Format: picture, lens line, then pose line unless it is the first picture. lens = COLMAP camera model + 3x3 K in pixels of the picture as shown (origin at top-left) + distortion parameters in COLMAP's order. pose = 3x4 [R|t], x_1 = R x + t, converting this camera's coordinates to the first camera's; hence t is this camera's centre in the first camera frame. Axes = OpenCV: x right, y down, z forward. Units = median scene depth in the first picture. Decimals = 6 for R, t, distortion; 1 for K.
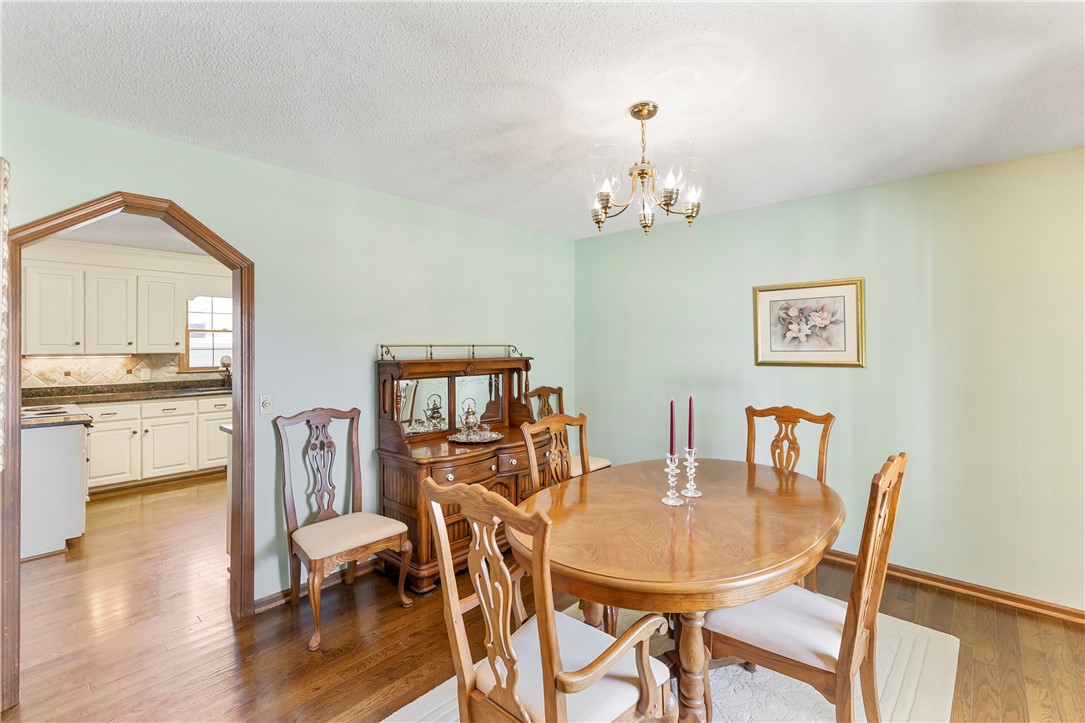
lens RADIAL K [[488.1, 0, 541.8], [0, 488.1, 341.0], [0, 0, 1]] dist [0.004073, 0.001176]
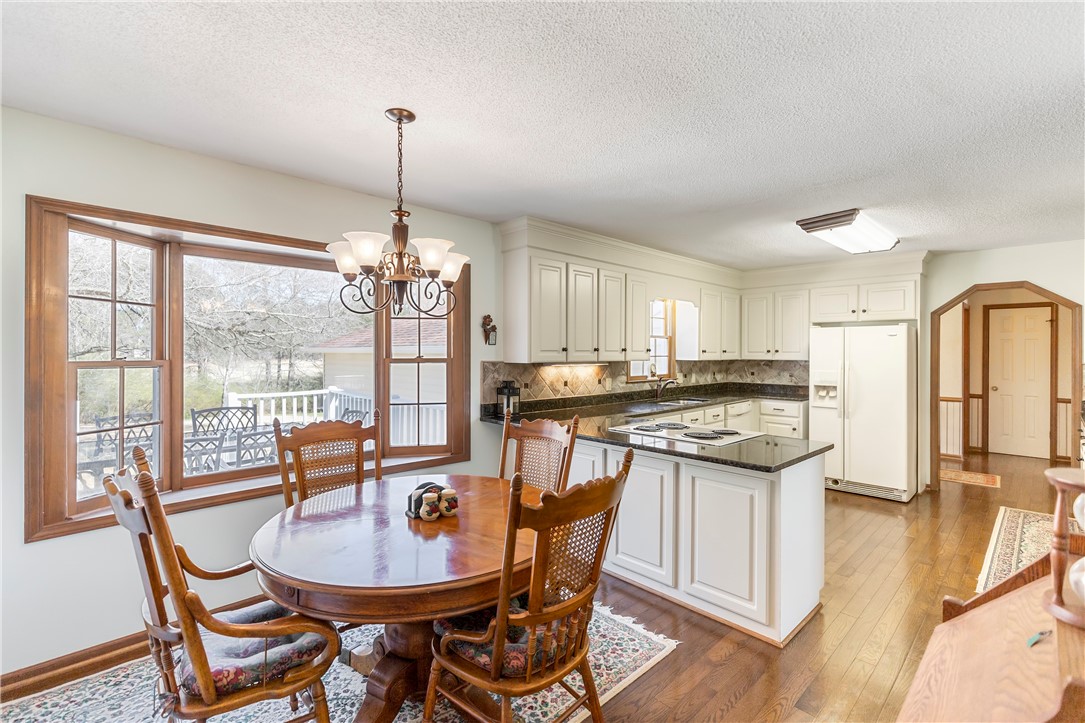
lens RADIAL K [[488.1, 0, 549.8], [0, 488.1, 350.6], [0, 0, 1]] dist [0.004073, 0.001176]
pose [[0.997787, 0.006029, -0.066214, -1.374079], [-0.005514, 0.999953, 0.007961, -0.000817], [0.066259, -0.007579, 0.997774, 0.161074]]
